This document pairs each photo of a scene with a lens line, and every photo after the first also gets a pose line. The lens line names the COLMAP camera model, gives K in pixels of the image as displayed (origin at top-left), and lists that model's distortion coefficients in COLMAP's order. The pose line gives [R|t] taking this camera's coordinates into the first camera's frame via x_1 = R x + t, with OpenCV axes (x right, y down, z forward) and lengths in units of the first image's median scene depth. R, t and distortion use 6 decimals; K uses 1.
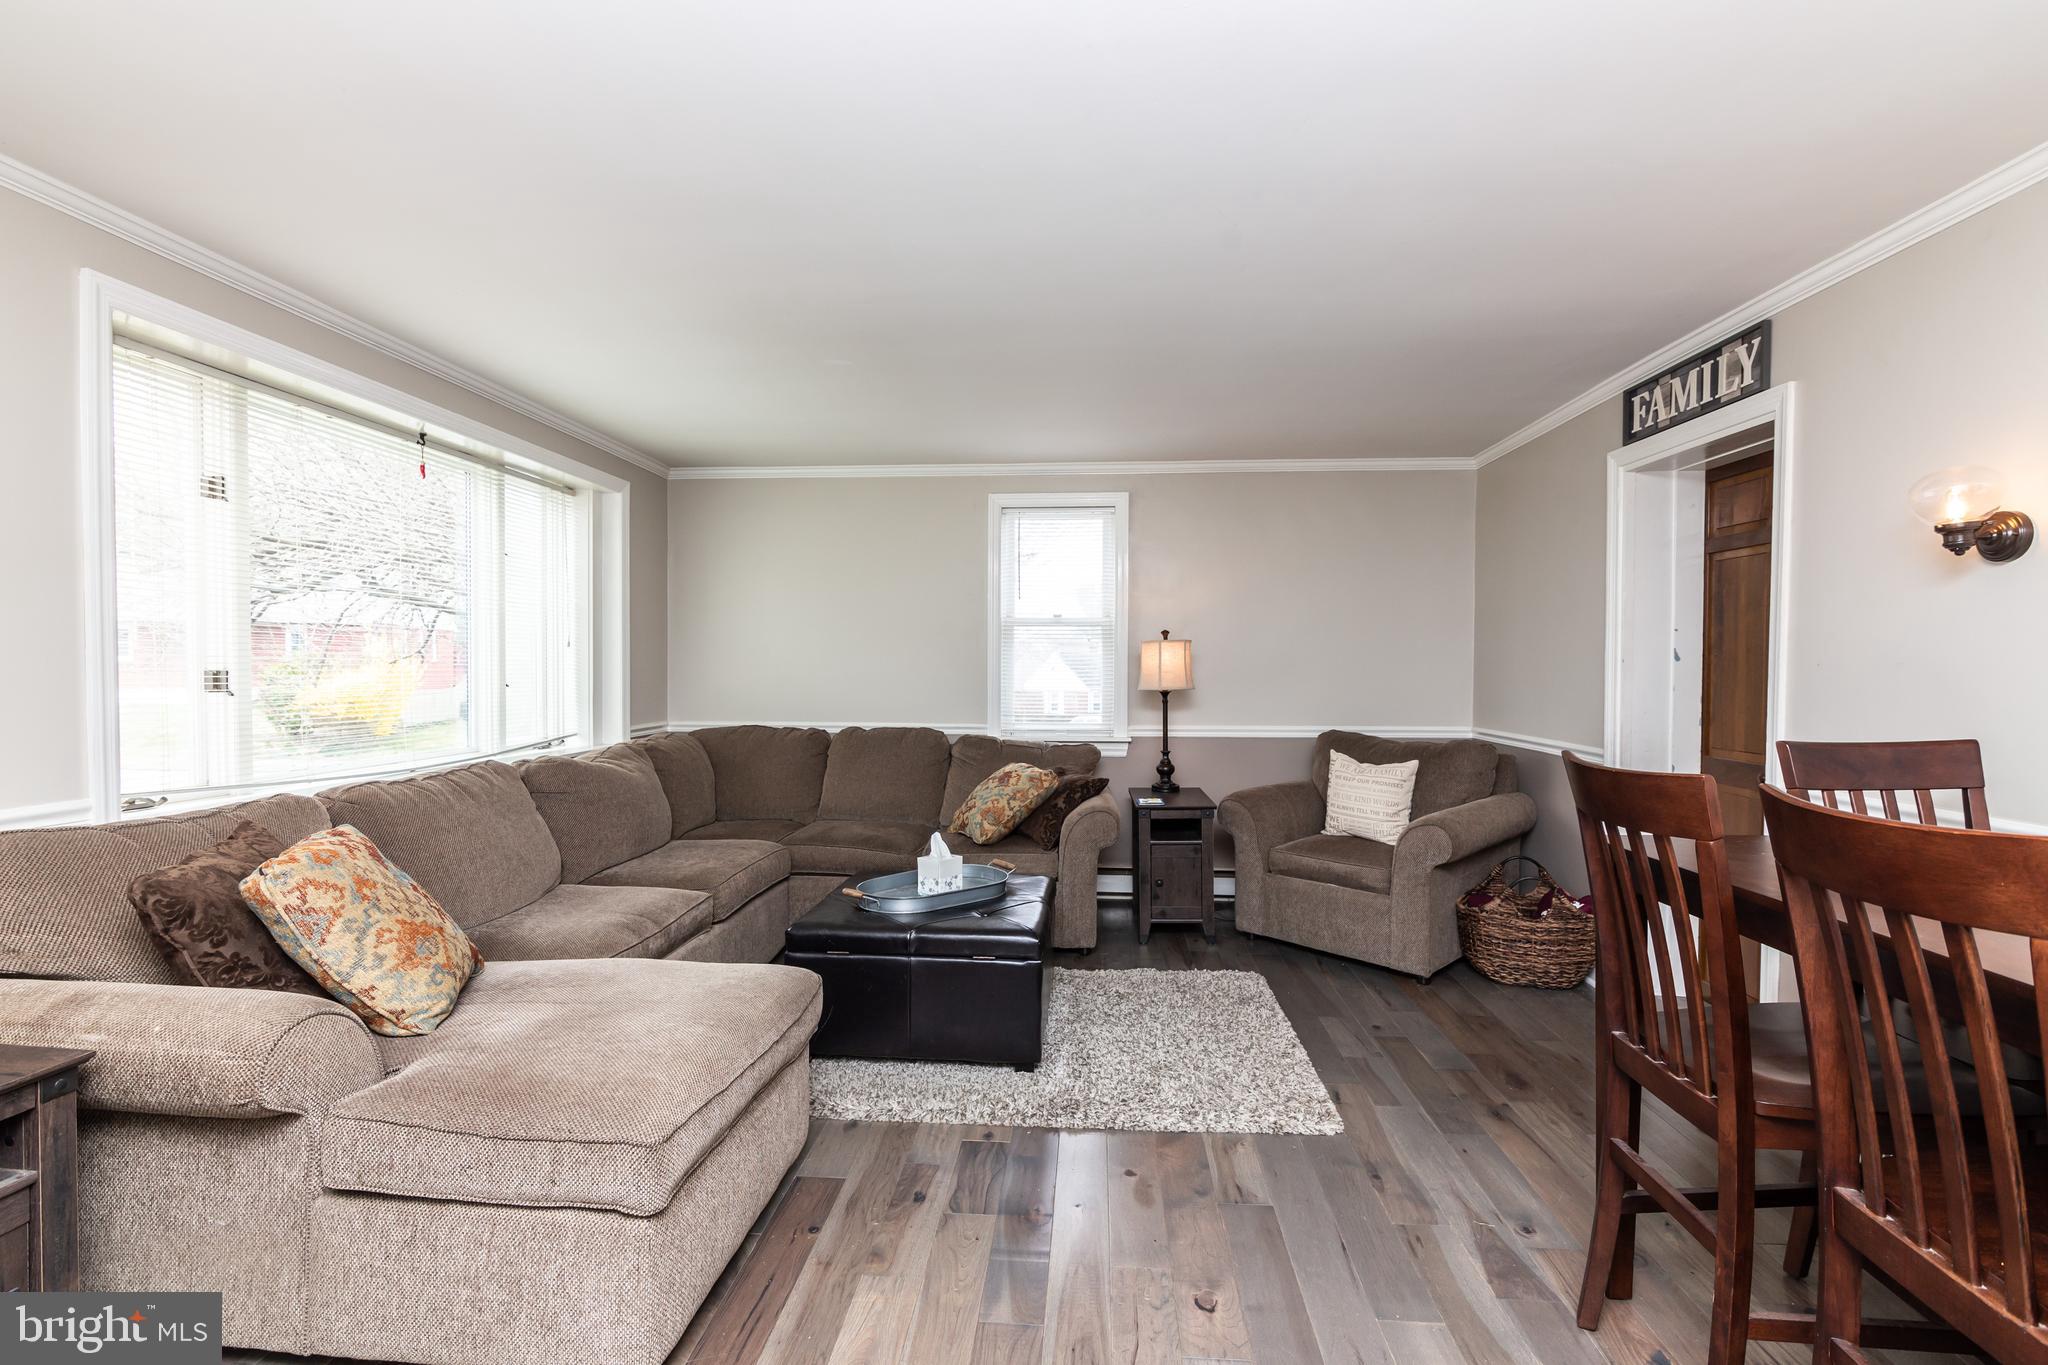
lens RADIAL K [[1008.4, 0, 1018.7], [0, 1008.4, 602.2], [0, 0, 1]] dist [0.002782, -0.001943]
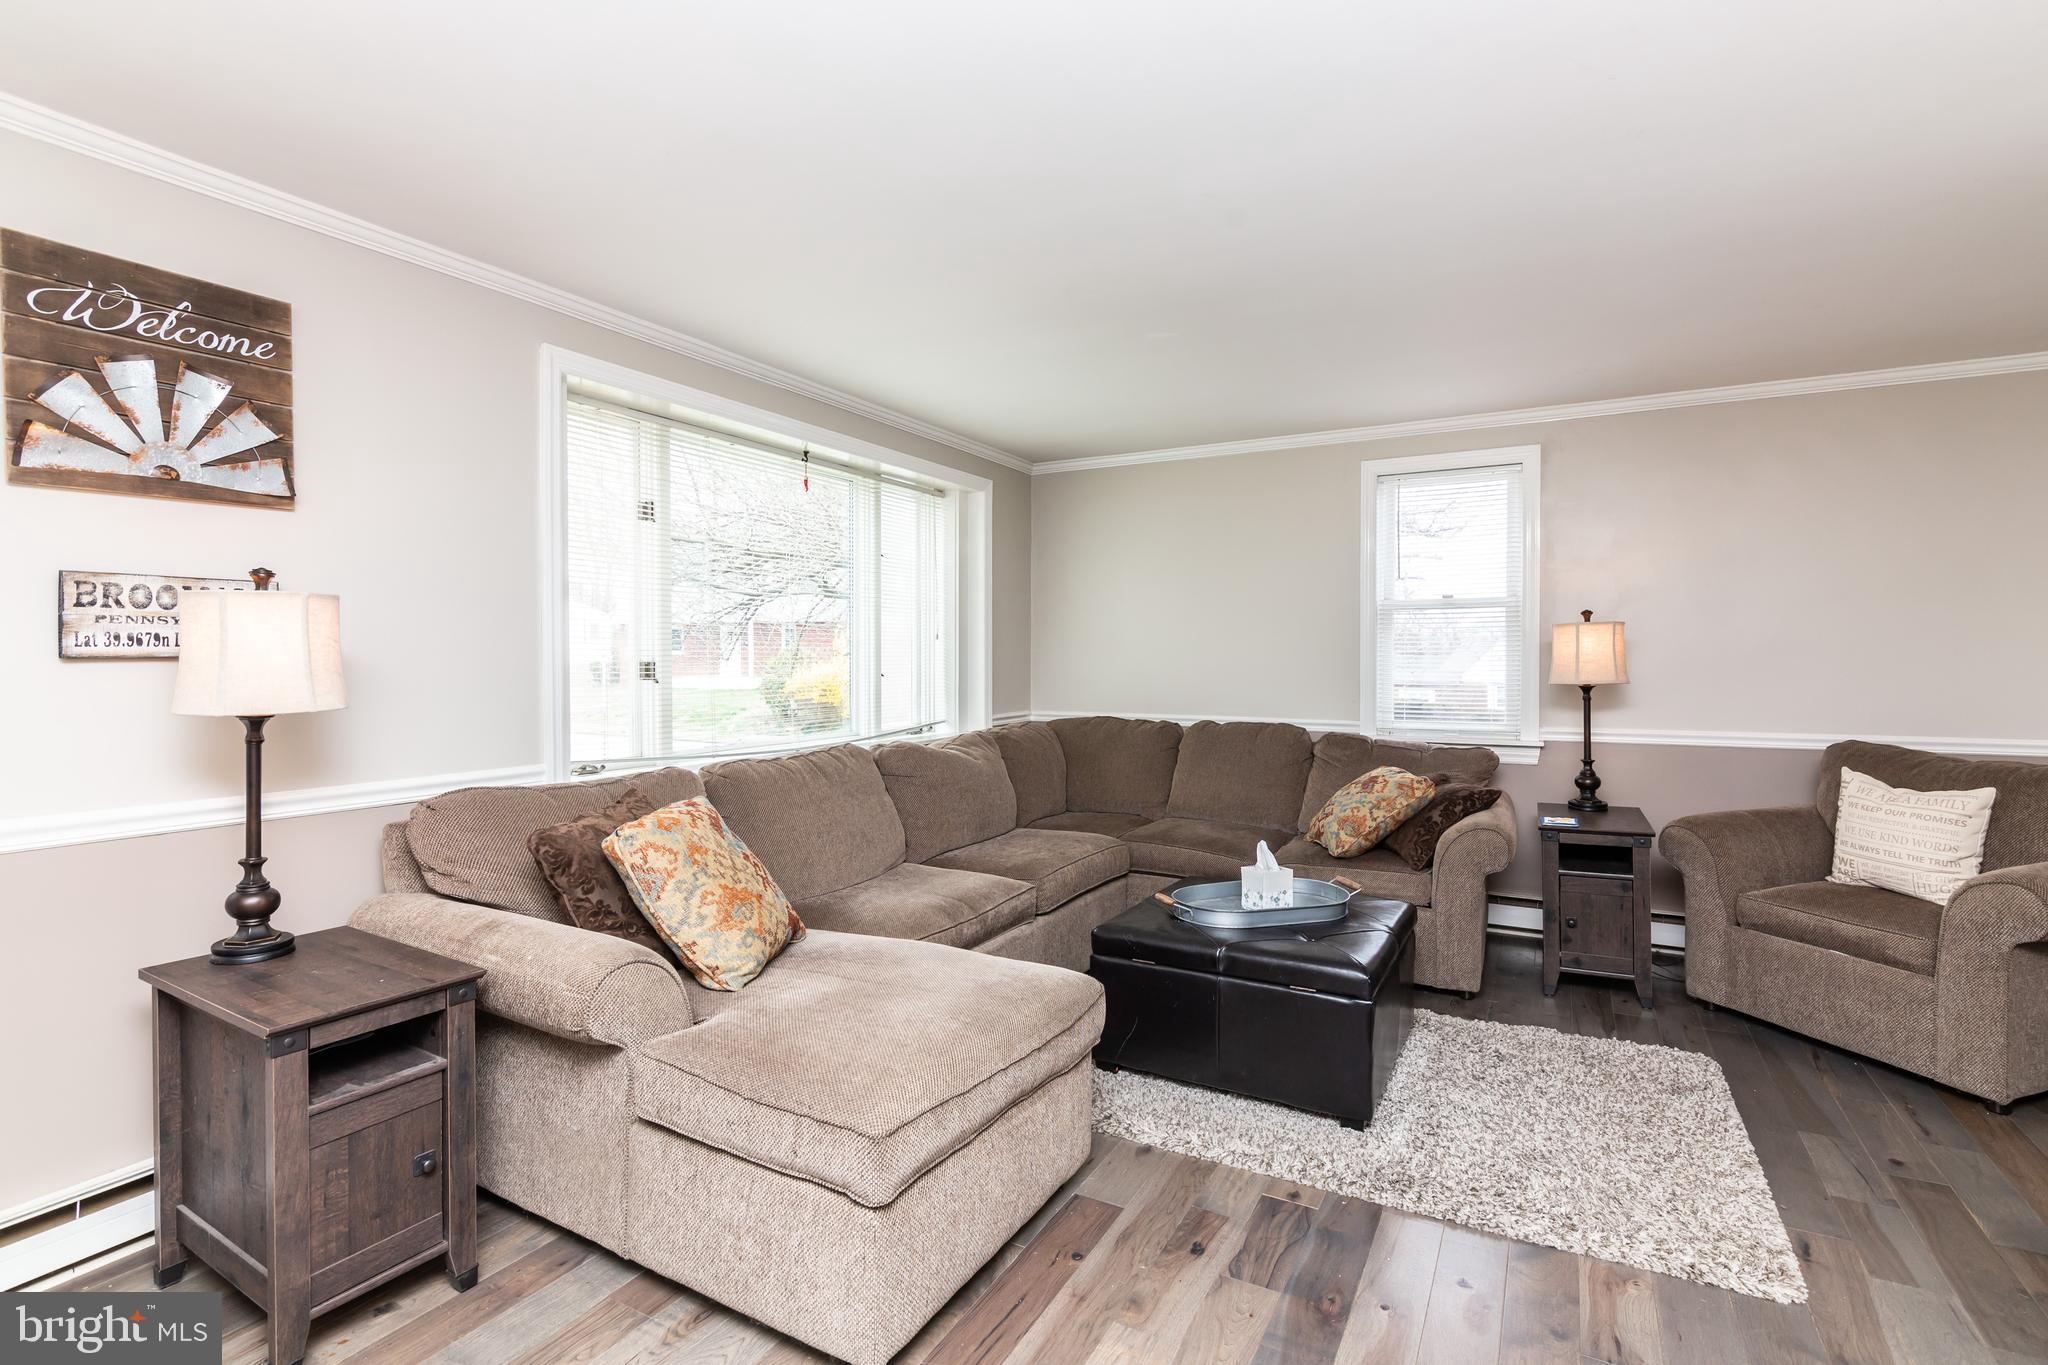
lens RADIAL K [[1008.4, 0, 1018.7], [0, 1008.4, 602.2], [0, 0, 1]] dist [0.002782, -0.001943]
pose [[0.898070, -0.027727, -0.438978, 0.140460], [0.031812, 0.999492, 0.001951, 0.008021], [0.438701, -0.015717, 0.898496, 0.113296]]
